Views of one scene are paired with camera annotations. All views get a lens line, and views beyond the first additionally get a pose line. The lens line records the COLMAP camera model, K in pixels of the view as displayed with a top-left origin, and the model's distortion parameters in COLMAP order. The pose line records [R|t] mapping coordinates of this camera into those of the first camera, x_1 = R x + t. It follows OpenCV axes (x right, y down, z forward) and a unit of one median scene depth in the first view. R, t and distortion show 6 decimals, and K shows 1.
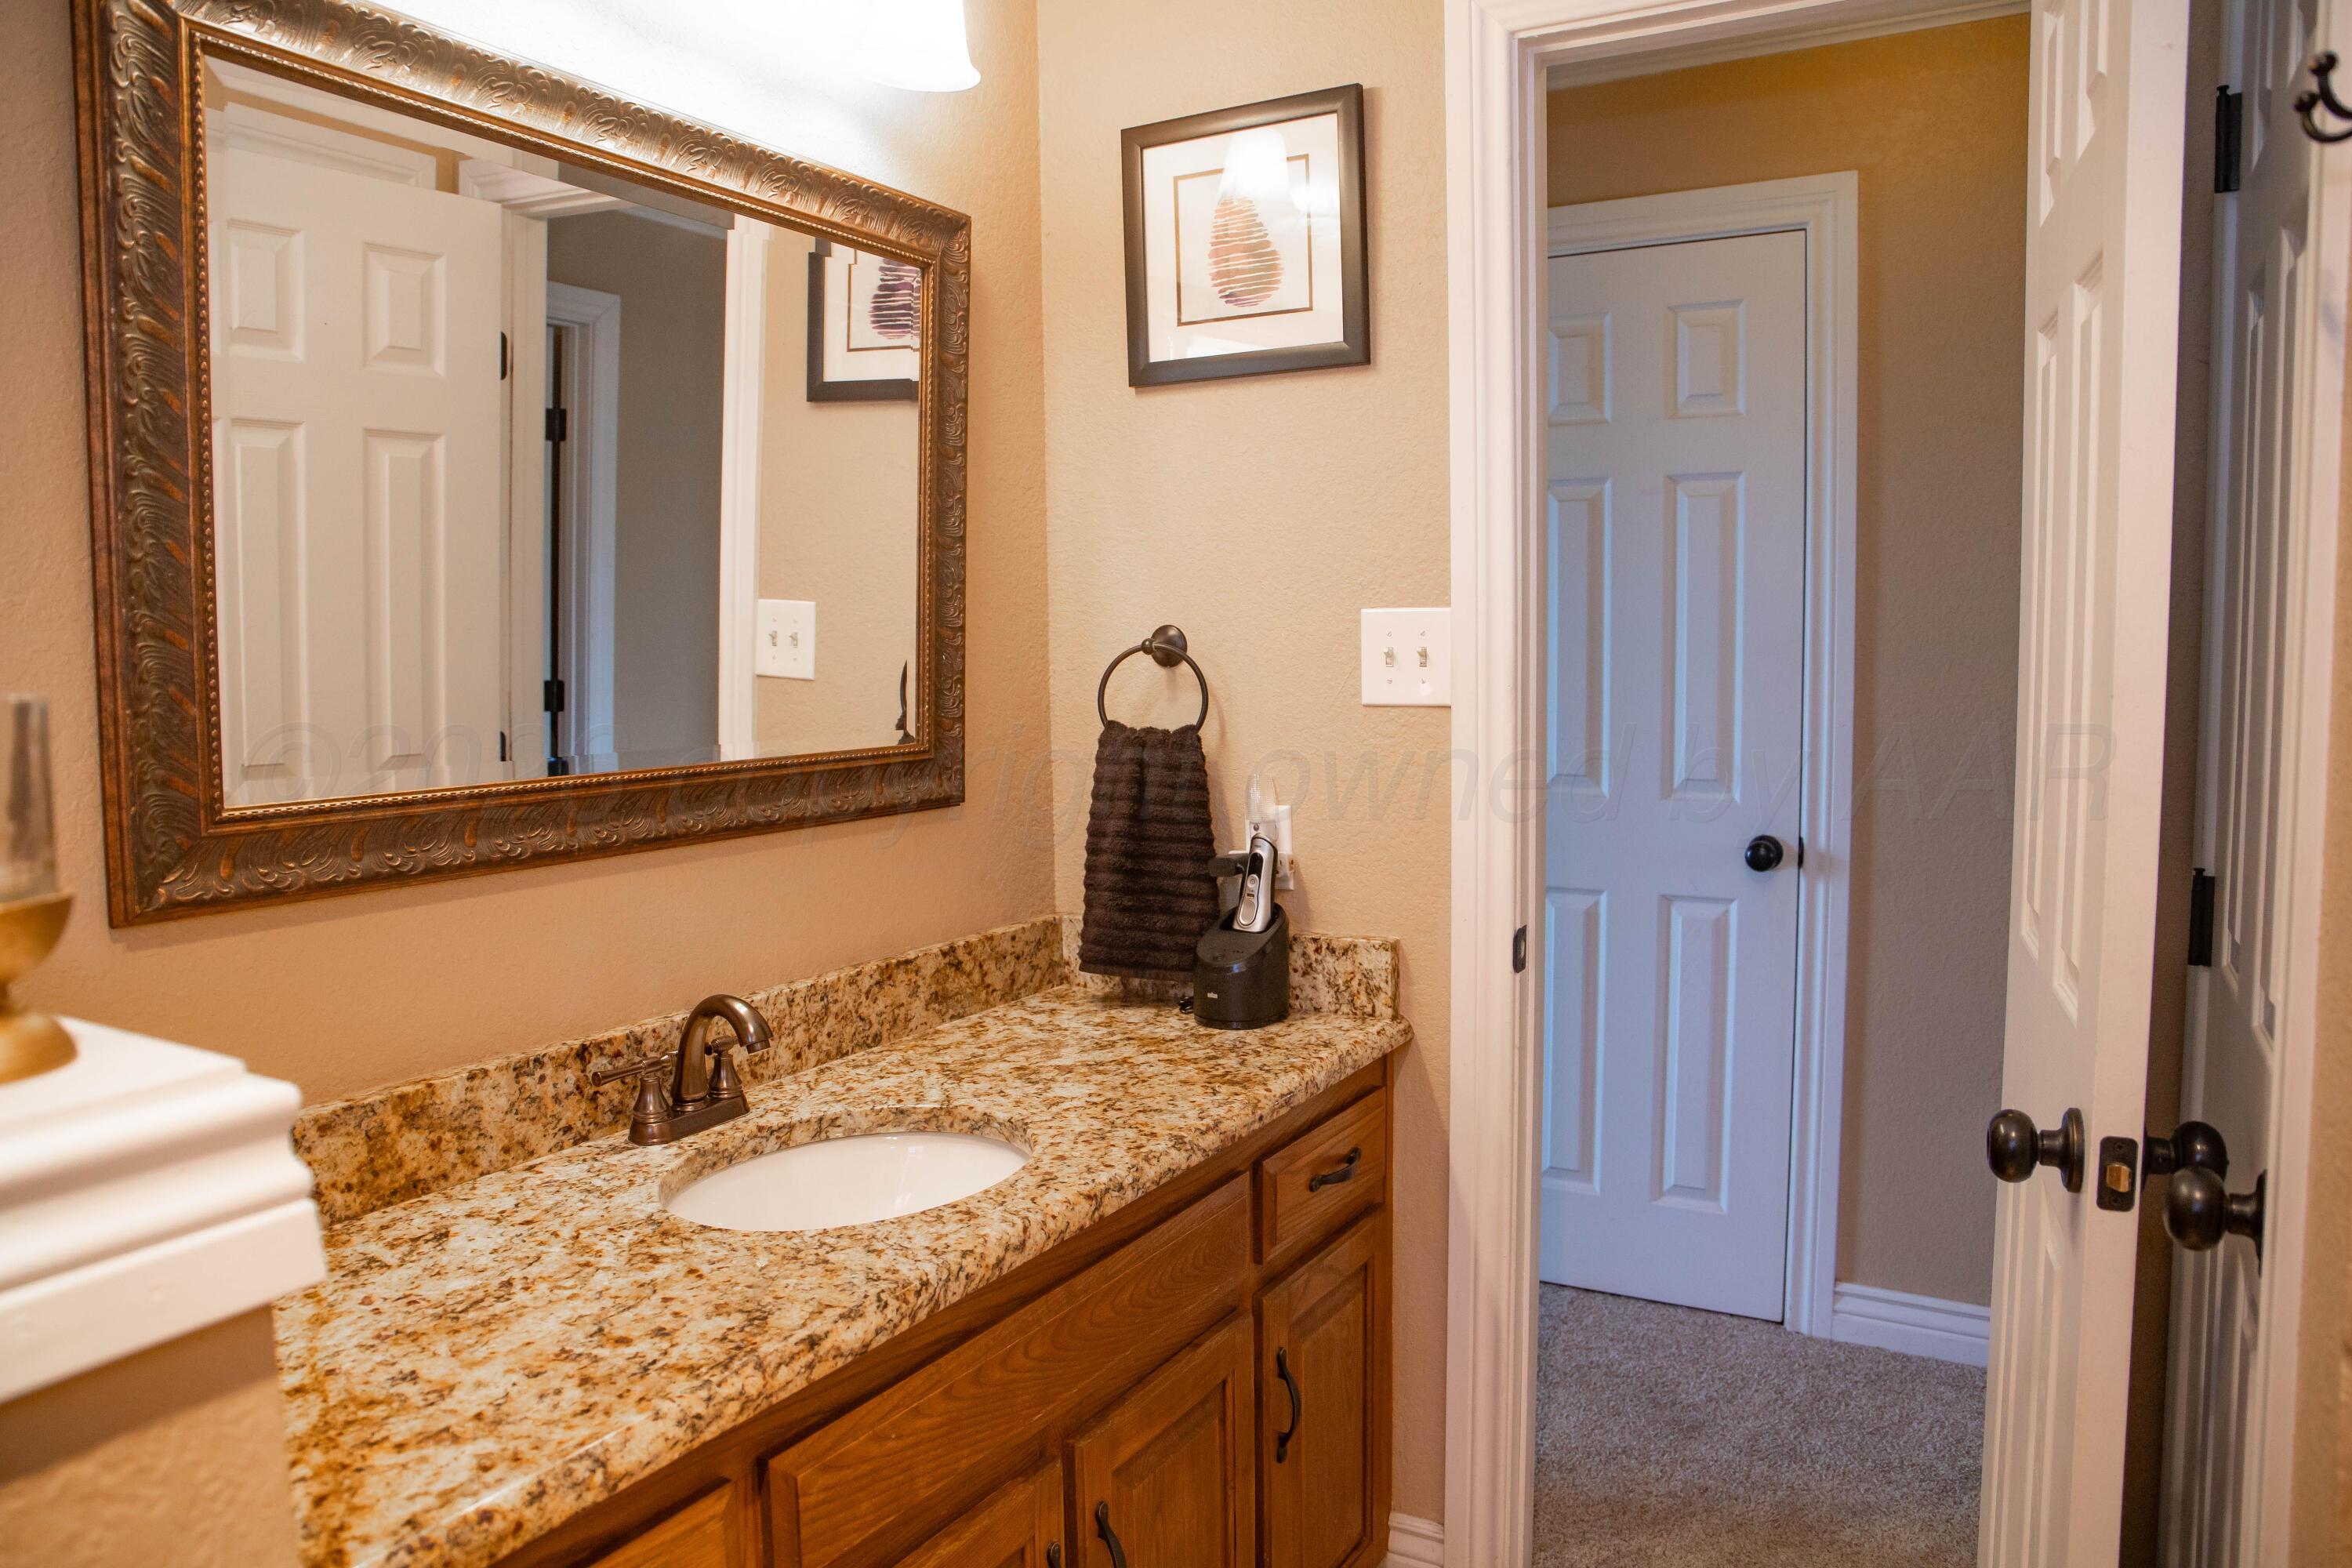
lens RADIAL K [[1601.9, 0, 1192.7], [0, 1601.9, 785.4], [0, 0, 1]] dist [-0.070710, 0.010307]
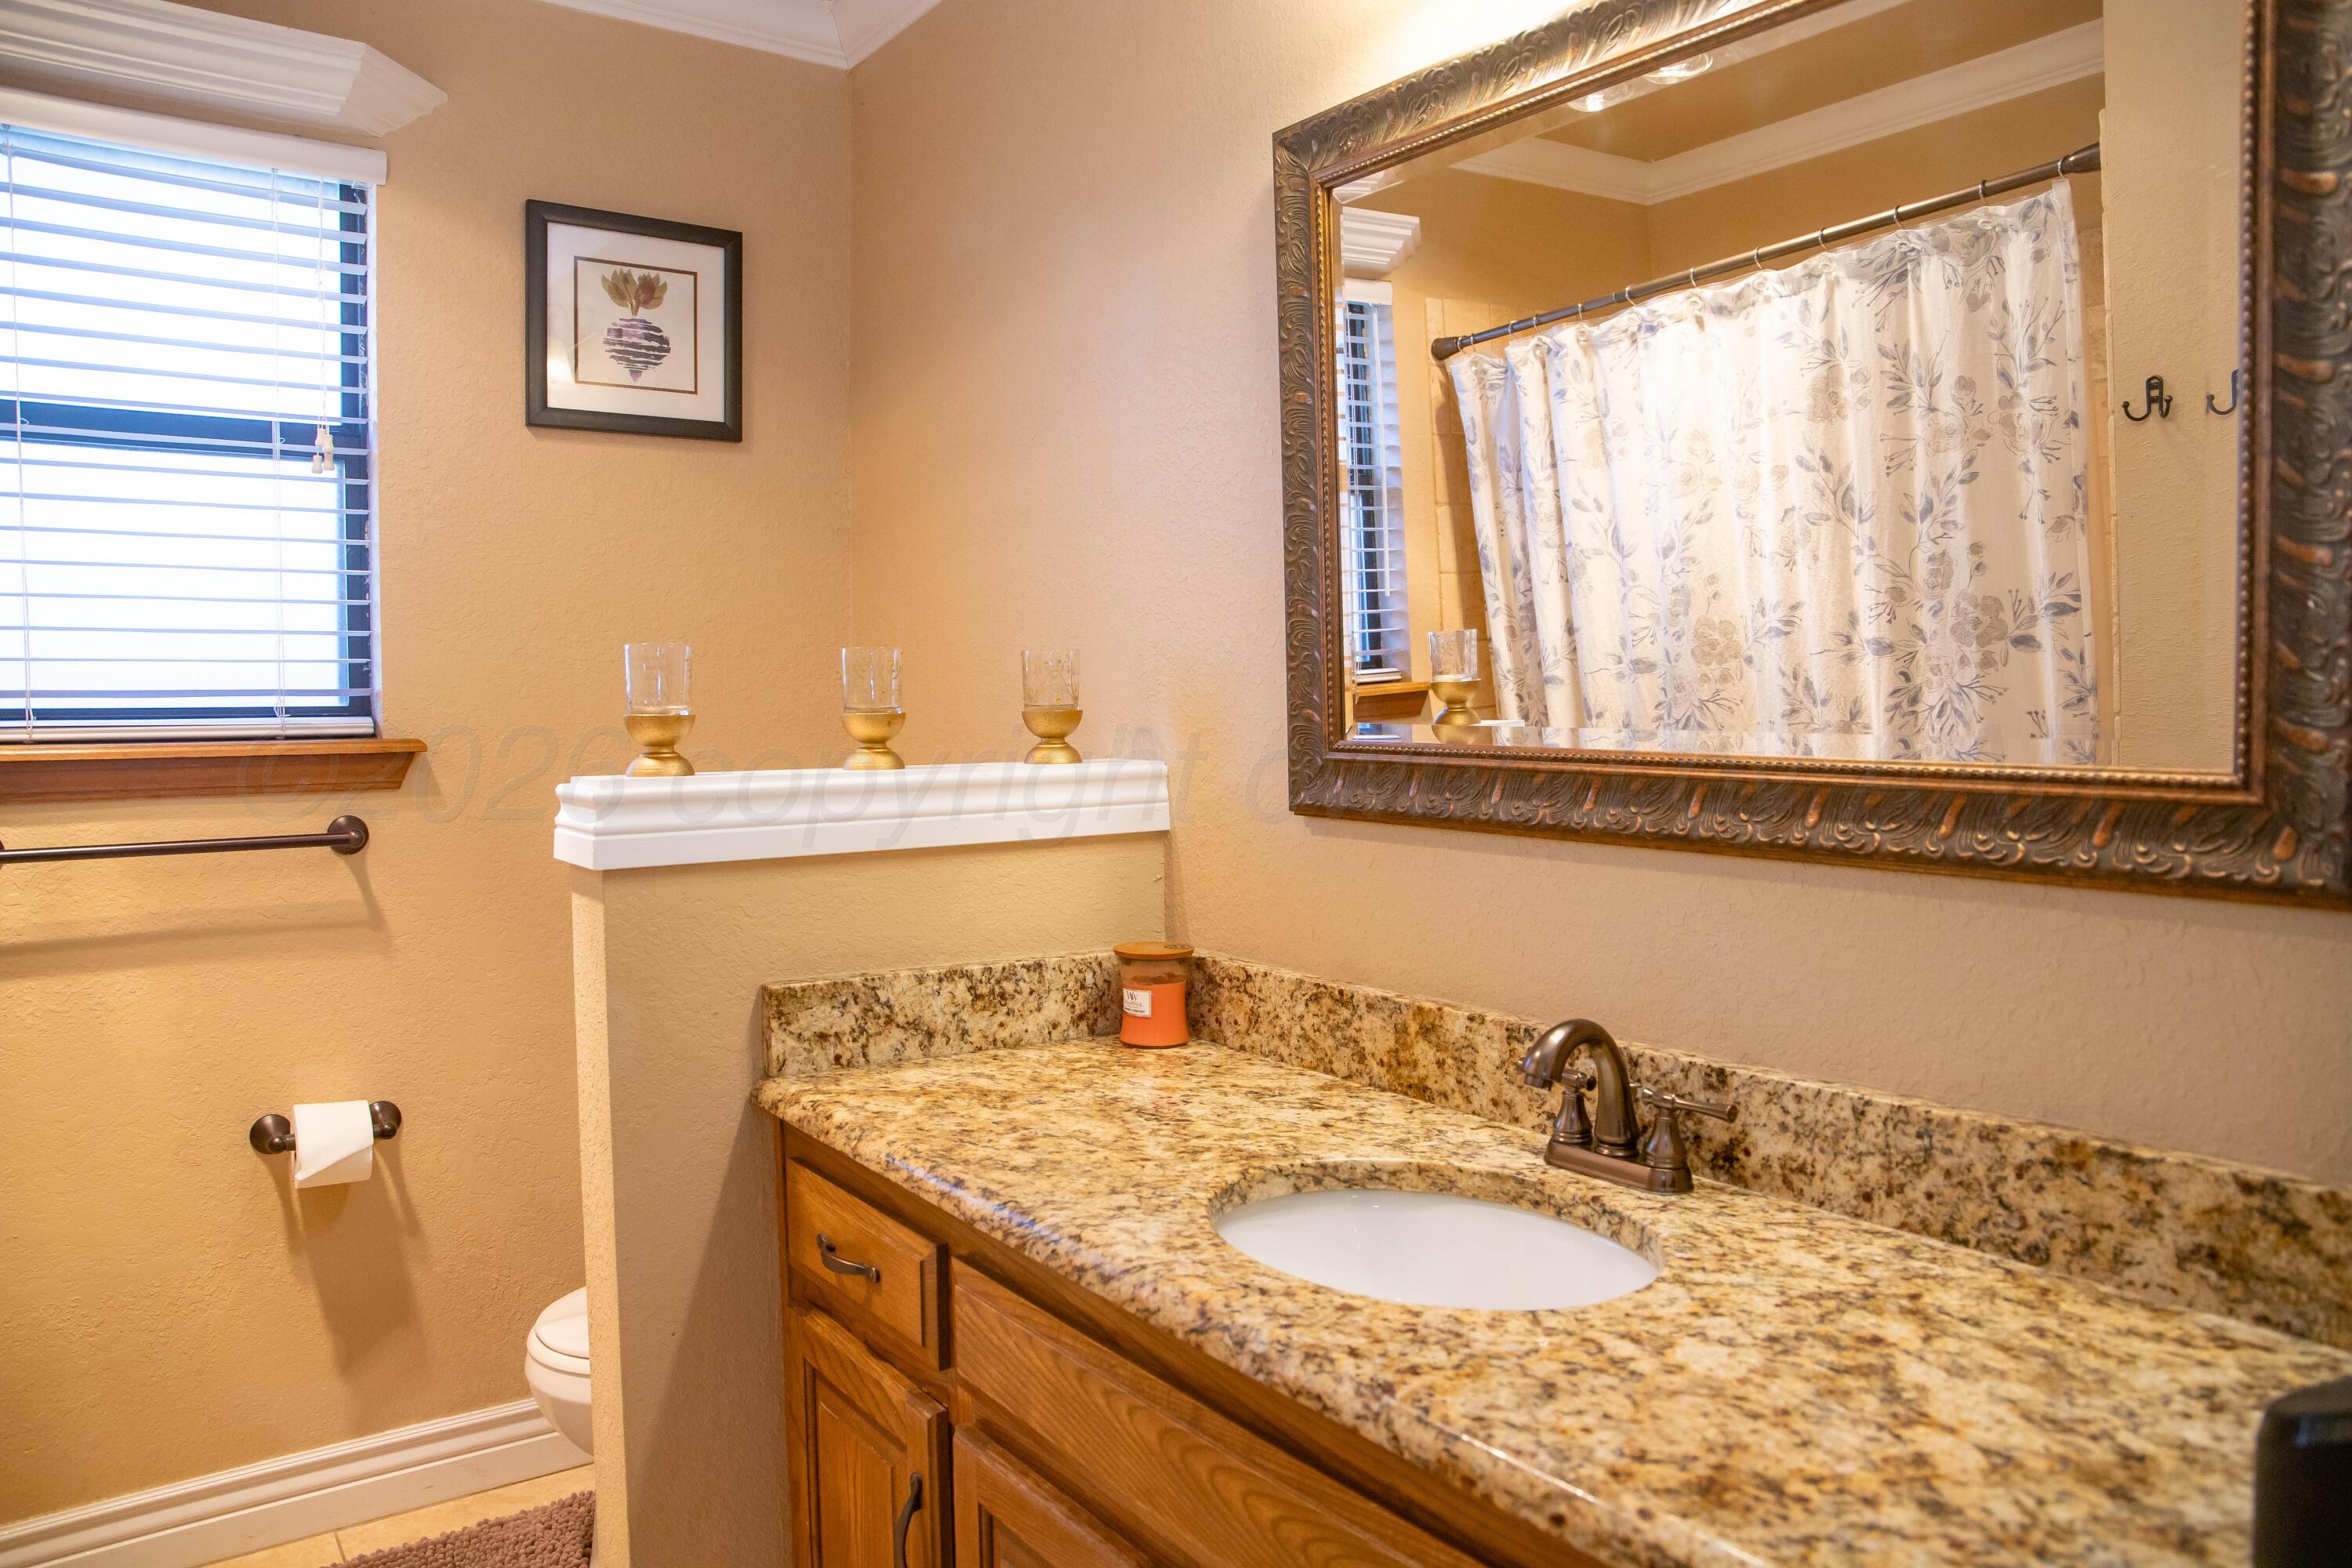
lens RADIAL K [[1601.9, 0, 1194.4], [0, 1601.9, 771.4], [0, 0, 1]] dist [-0.070710, 0.010307]
pose [[-0.407080, 0.052093, -0.911906, 0.527853], [-0.070571, 0.993594, 0.088263, -0.057337], [0.910662, 0.100284, -0.400796, 1.088192]]
